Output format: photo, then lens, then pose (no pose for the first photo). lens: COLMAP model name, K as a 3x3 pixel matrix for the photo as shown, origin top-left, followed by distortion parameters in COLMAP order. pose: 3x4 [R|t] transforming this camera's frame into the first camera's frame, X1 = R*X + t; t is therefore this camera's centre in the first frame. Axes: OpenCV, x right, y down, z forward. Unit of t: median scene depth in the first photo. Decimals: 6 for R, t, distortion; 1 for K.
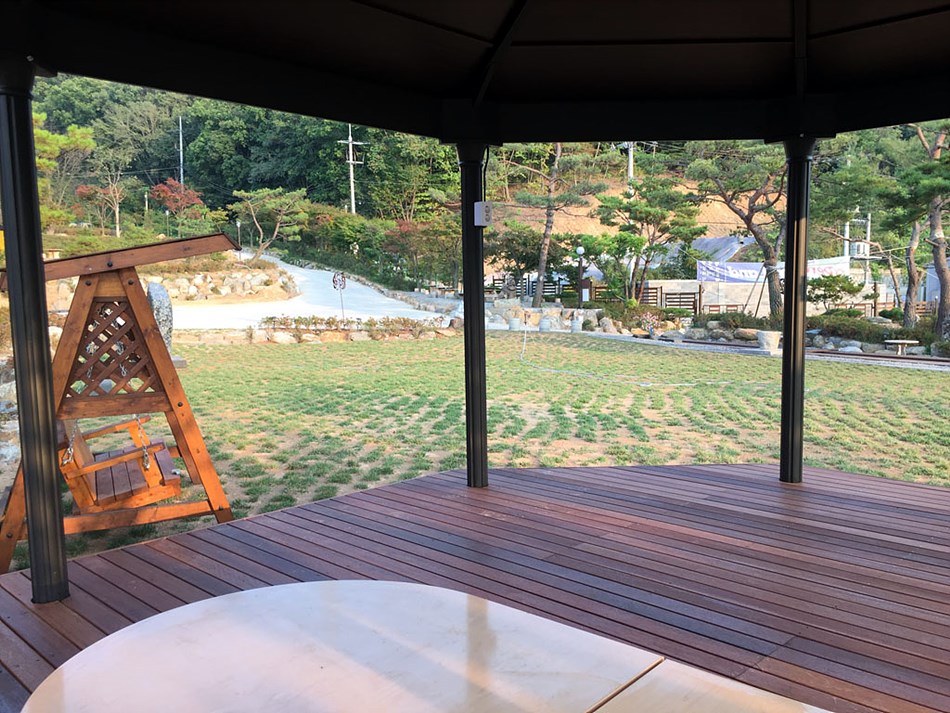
lens RADIAL K [[801.9, 0, 470.7], [0, 801.9, 353.1], [0, 0, 1]] dist [0.051698, -0.048591]
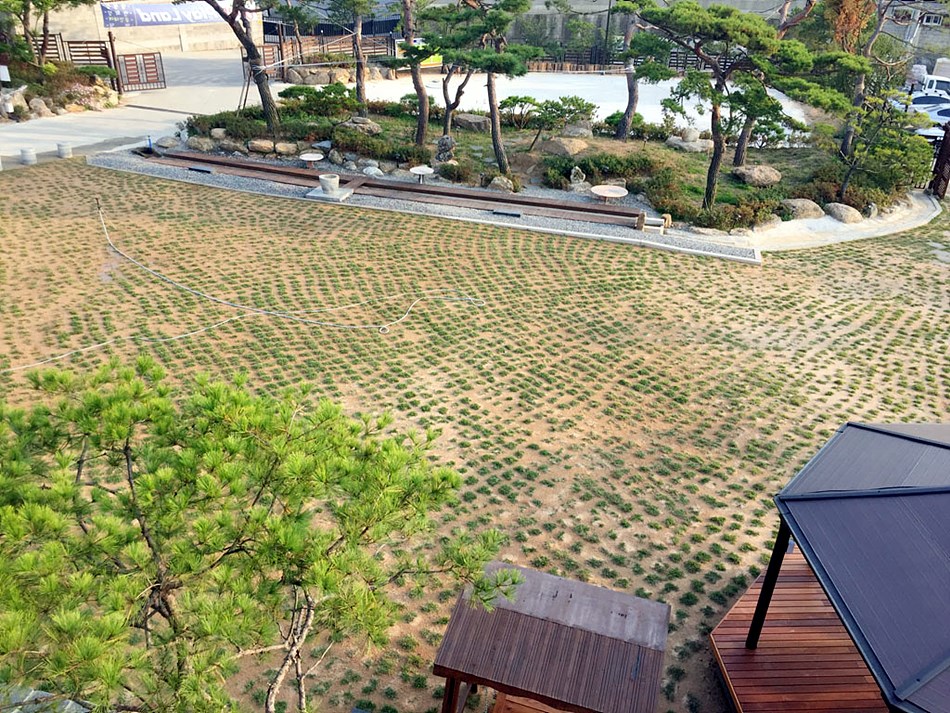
lens RADIAL K [[801.9, 0, 475.5], [0, 801.9, 358.7], [0, 0, 1]] dist [0.051698, -0.048591]
pose [[0.687192, -0.339711, 0.642155, -0.118639], [0.044092, 0.901806, 0.429886, -0.108260], [-0.725137, -0.267100, 0.634692, 0.027294]]
